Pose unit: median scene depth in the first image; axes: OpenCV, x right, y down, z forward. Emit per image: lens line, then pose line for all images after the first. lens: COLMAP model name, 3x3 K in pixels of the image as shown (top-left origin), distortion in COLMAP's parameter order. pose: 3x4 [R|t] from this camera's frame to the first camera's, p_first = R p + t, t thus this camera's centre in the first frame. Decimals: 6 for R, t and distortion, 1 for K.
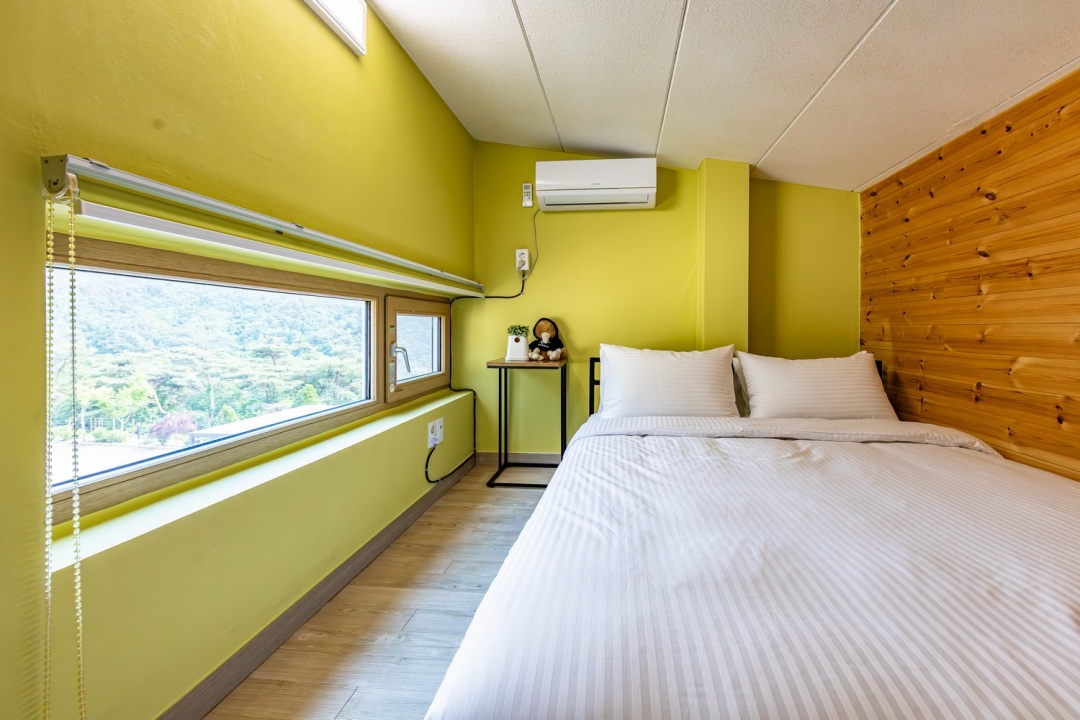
lens RADIAL K [[437.9, 0, 536.1], [0, 437.9, 355.5], [0, 0, 1]] dist [-0.001426, -0.000107]
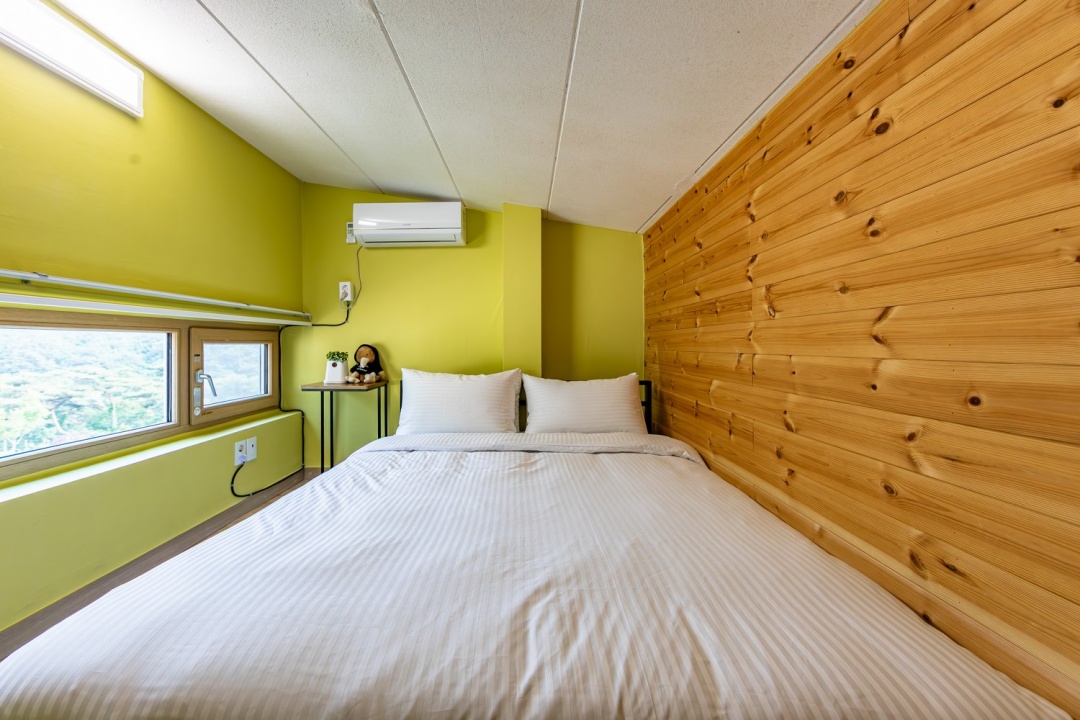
lens RADIAL K [[437.1, 0, 540.0], [0, 437.1, 360.0], [0, 0, 1]] dist [-0.002068, -0.000152]
pose [[0.998246, -0.007296, 0.058757, 0.406704], [0.008100, 0.999877, -0.013467, -0.028568], [-0.058651, 0.013919, 0.998182, -0.126942]]
